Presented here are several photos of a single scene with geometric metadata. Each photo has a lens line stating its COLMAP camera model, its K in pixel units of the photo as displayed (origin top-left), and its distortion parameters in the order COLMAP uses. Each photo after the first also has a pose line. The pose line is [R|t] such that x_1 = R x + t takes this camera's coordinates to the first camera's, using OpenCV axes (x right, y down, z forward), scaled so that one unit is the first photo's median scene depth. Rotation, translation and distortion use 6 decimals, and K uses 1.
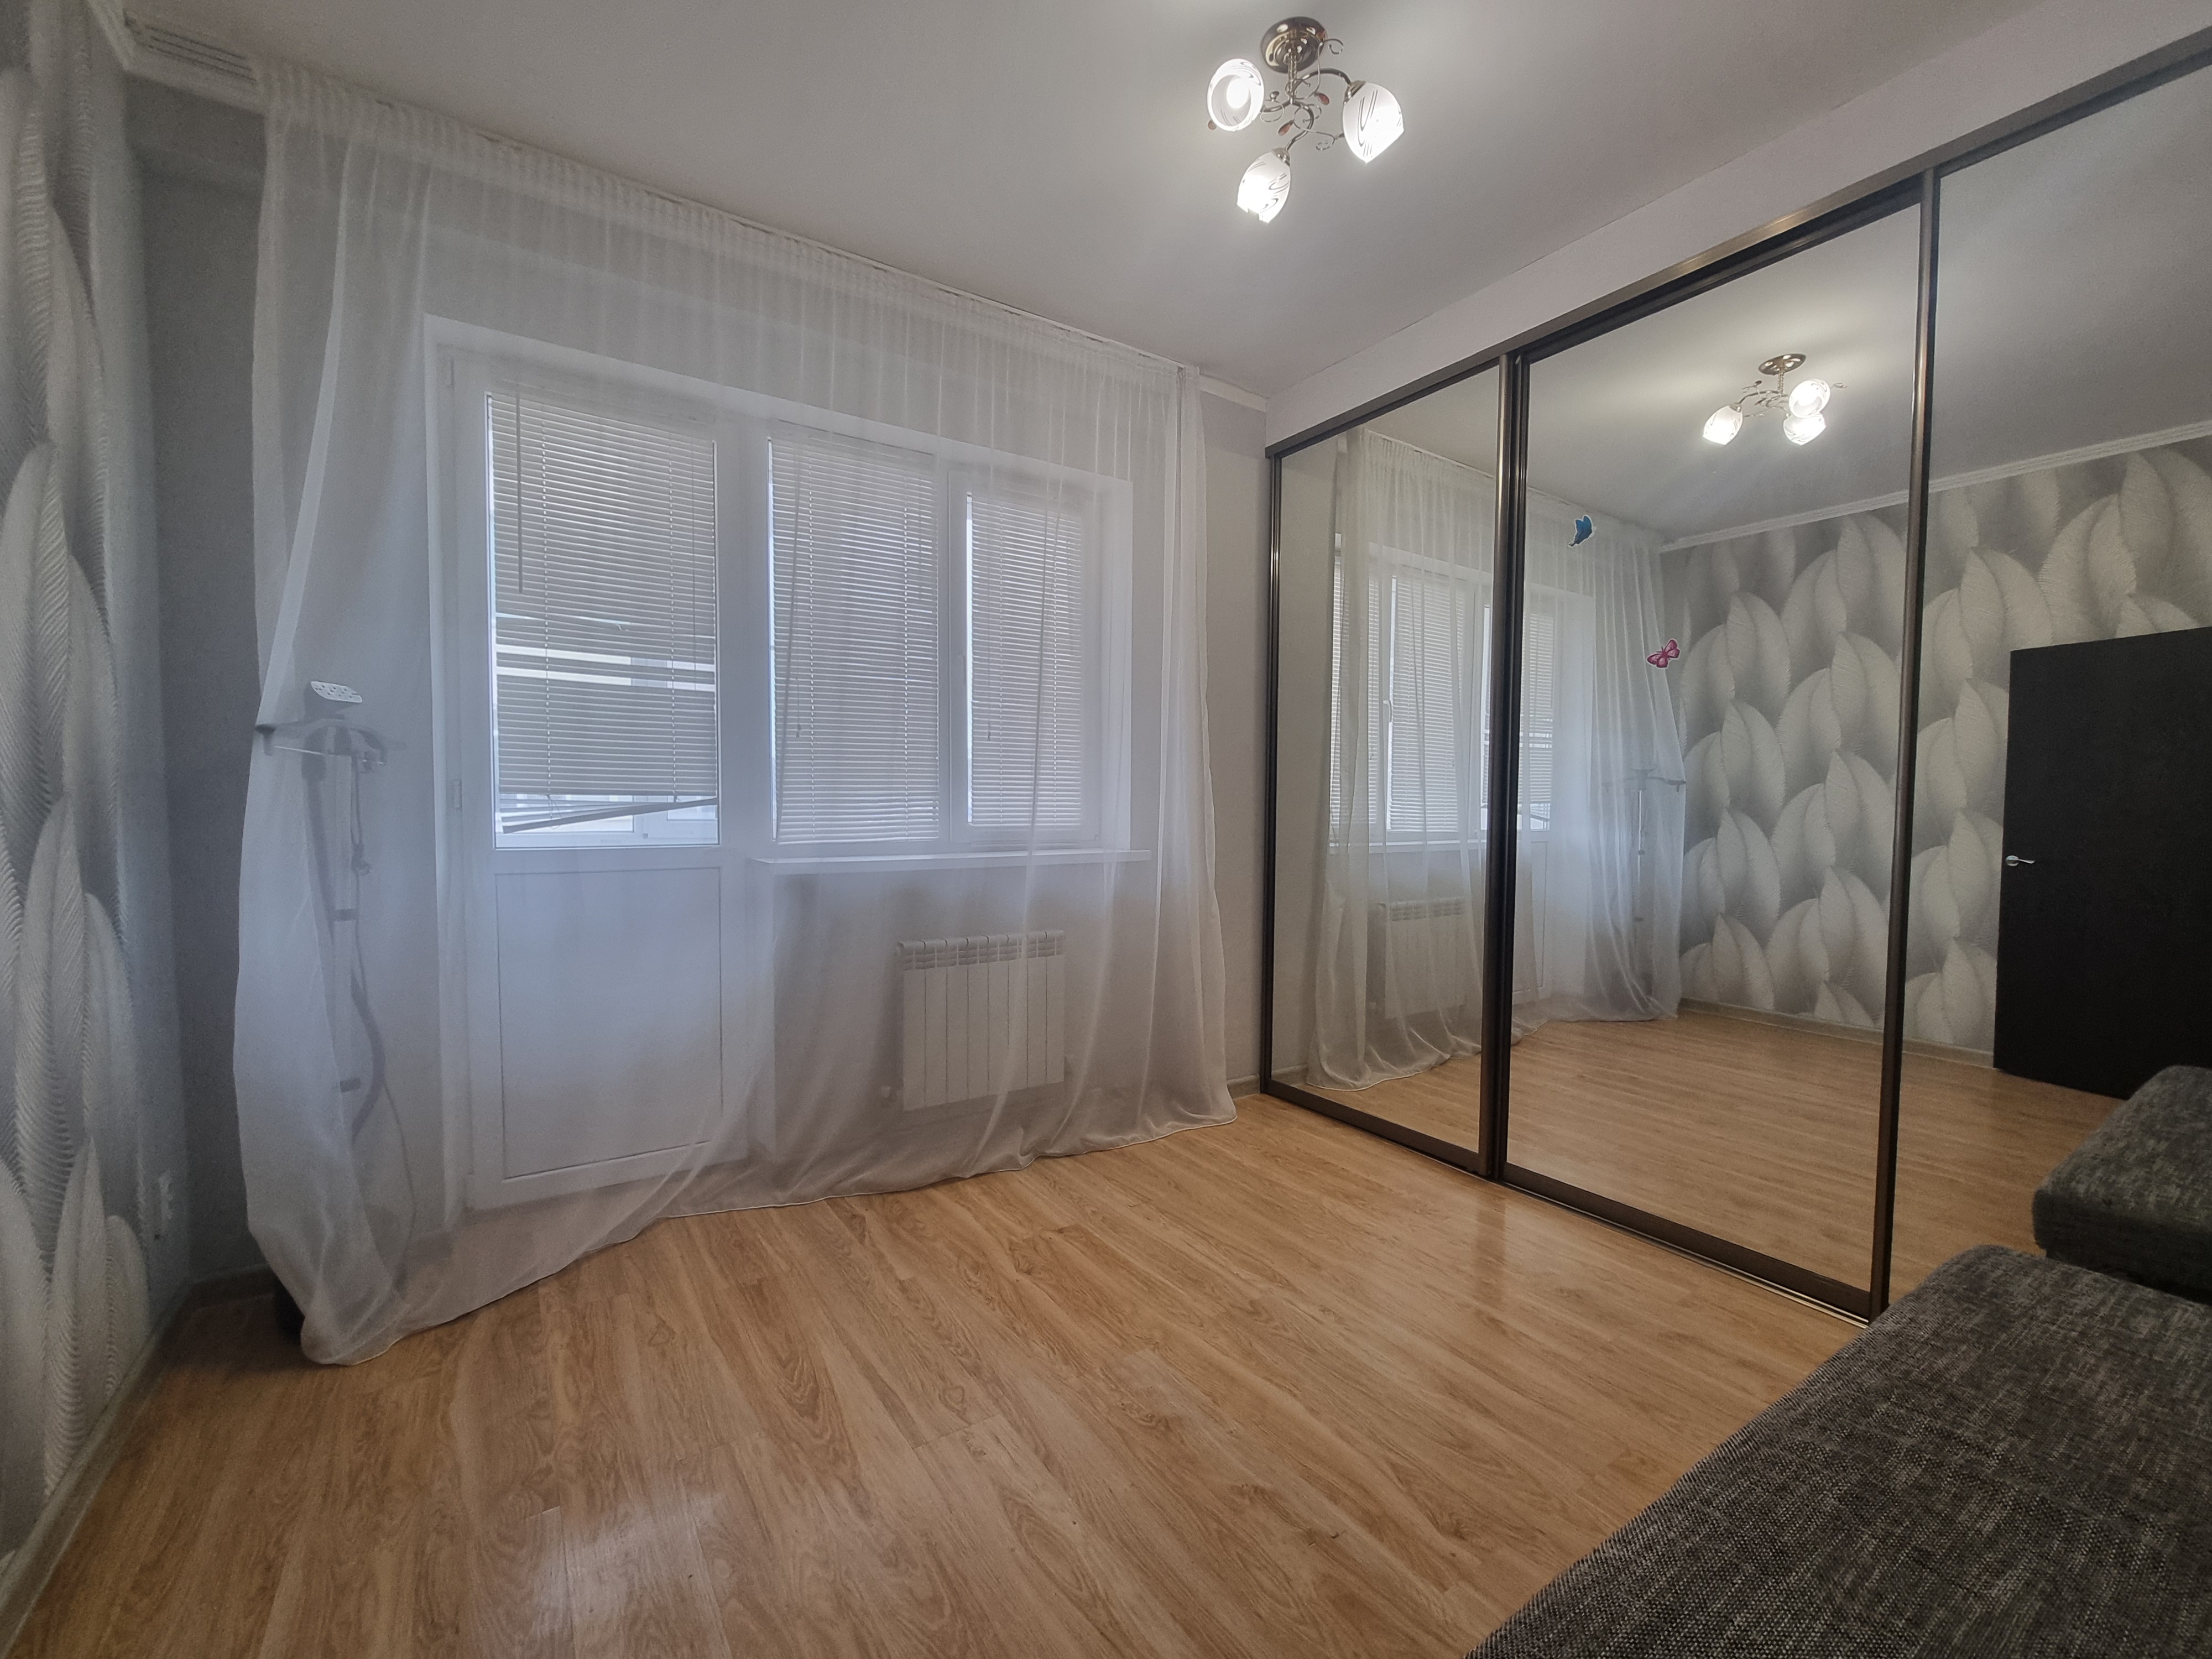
lens RADIAL K [[925.9, 0, 1099.4], [0, 925.9, 834.4], [0, 0, 1]] dist [-0.004526, -0.000013]
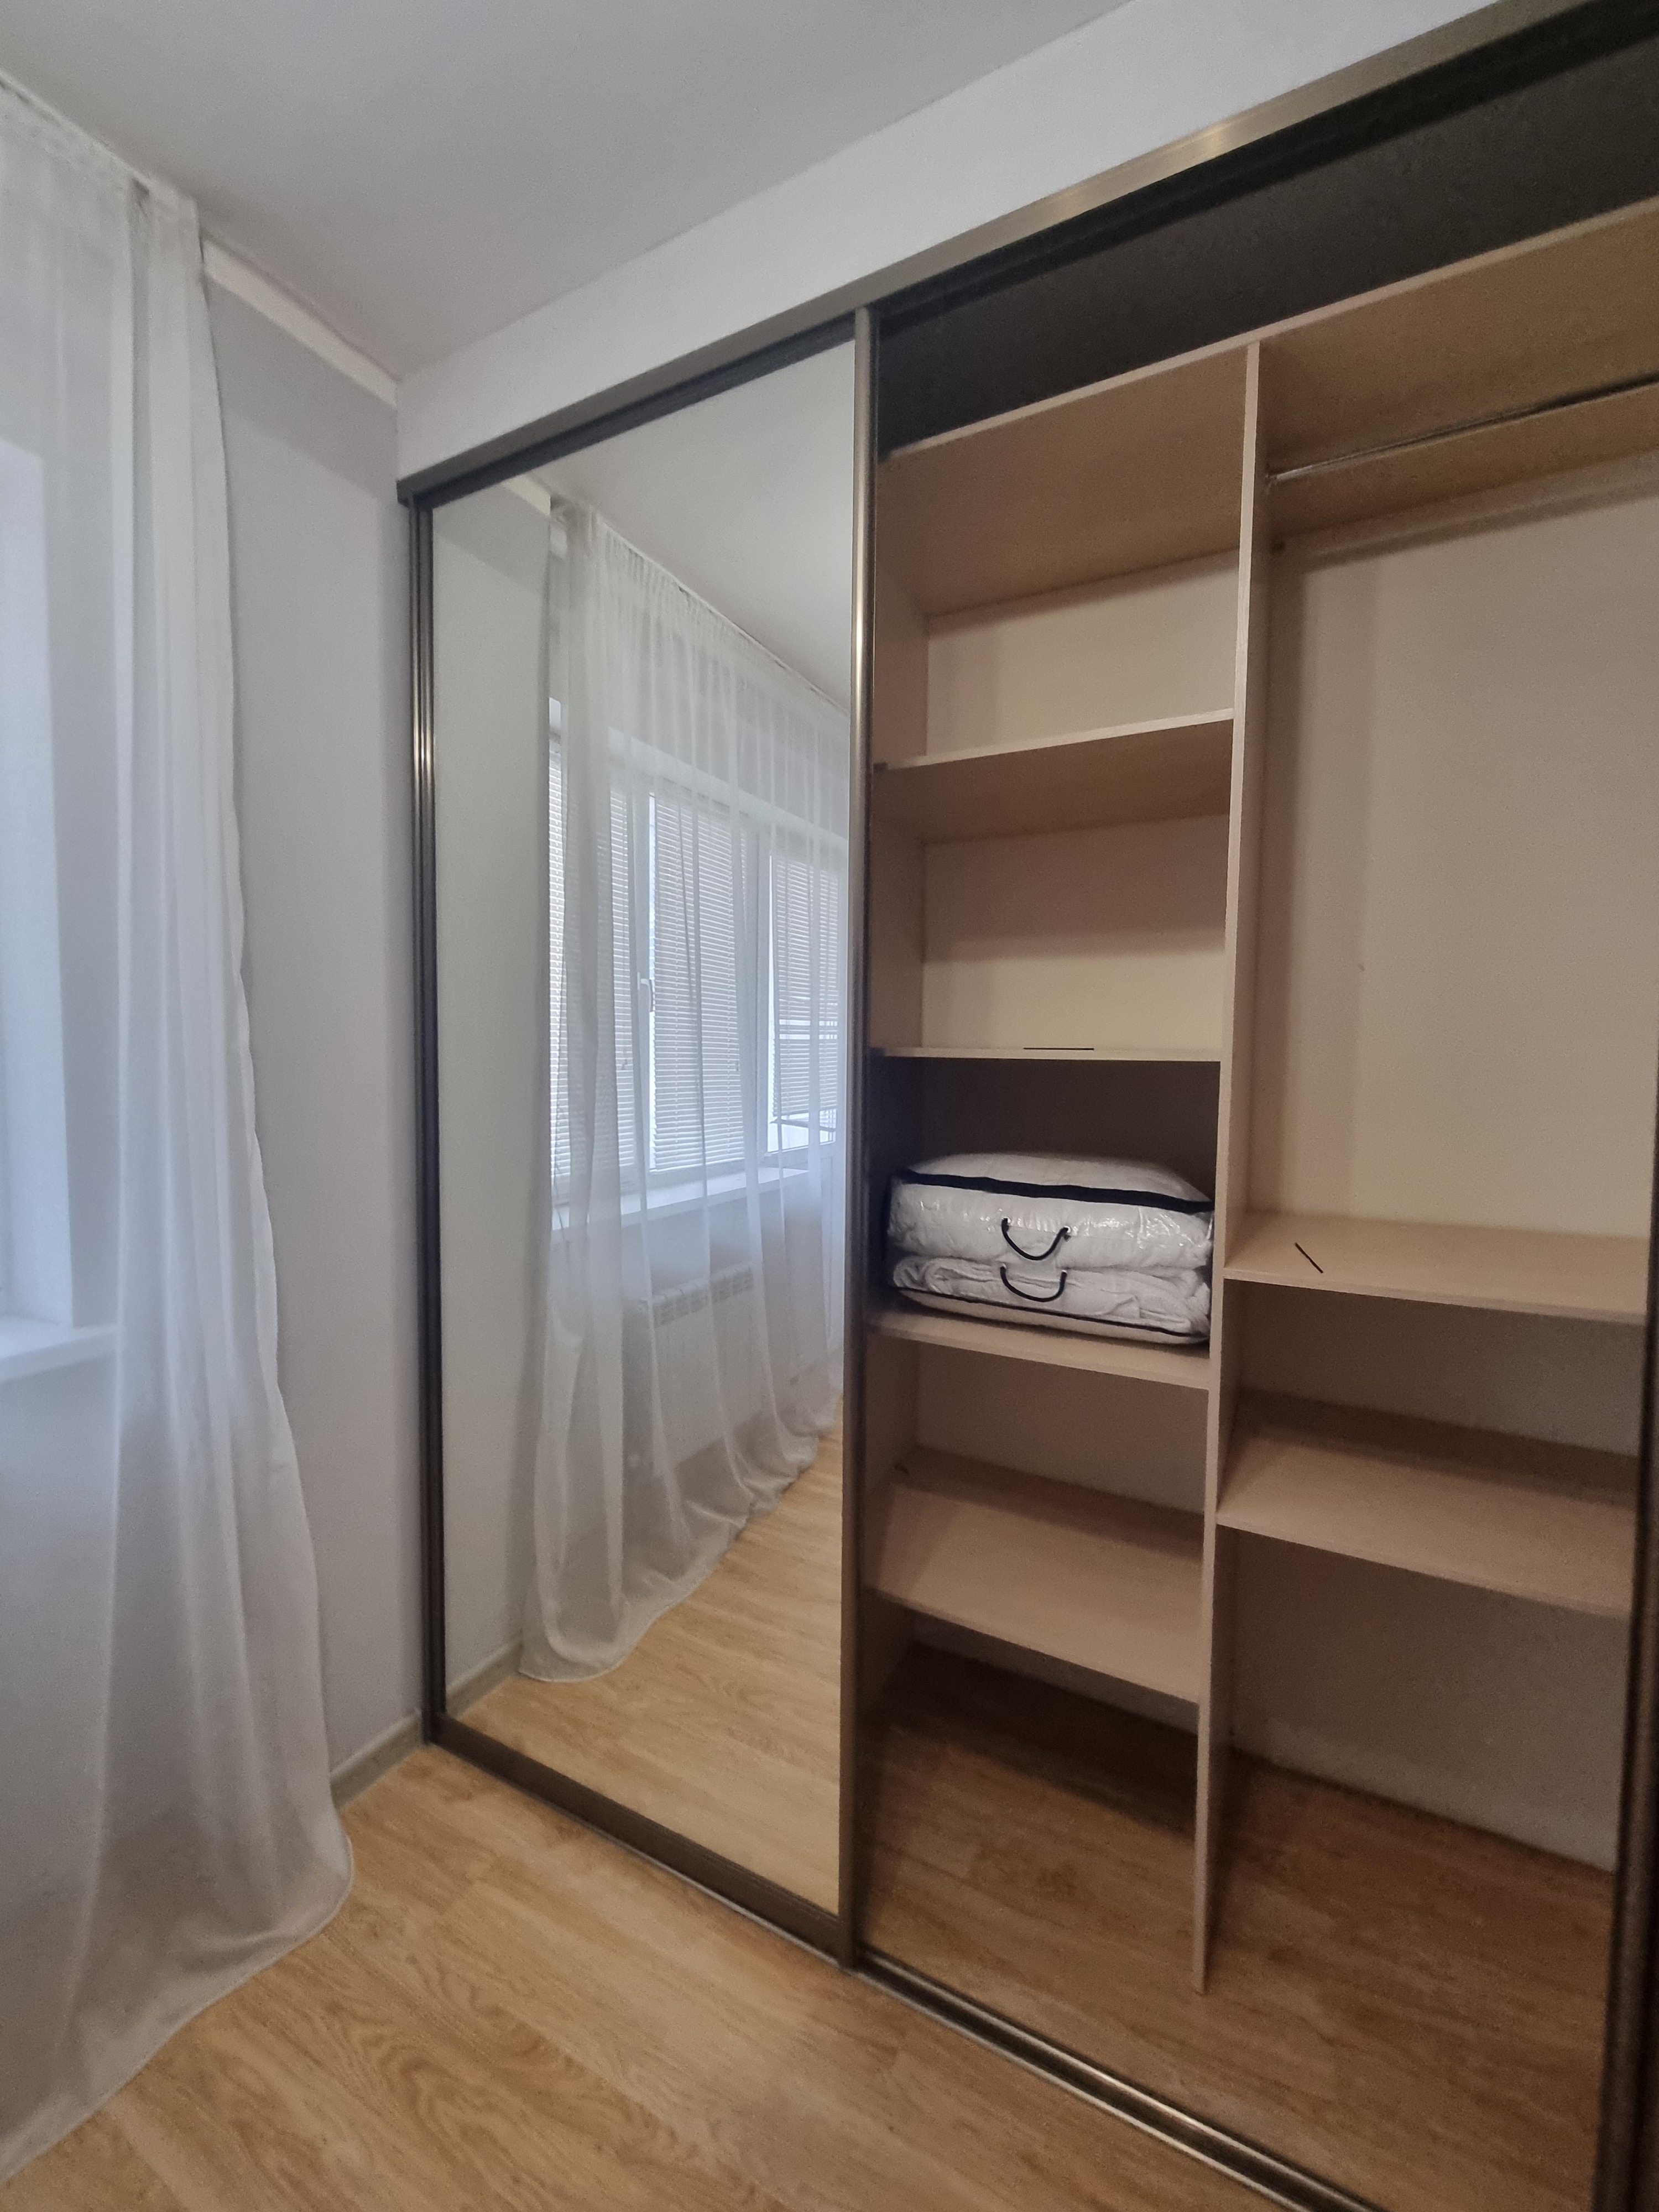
lens RADIAL K [[925.9, 0, 824.8], [0, 925.9, 1110.3], [0, 0, 1]] dist [-0.004526, -0.000013]
pose [[0.883080, -0.027453, 0.468419, 0.131793], [0.015055, 0.999431, 0.030193, -0.085590], [-0.468981, -0.019611, 0.882991, 0.416286]]
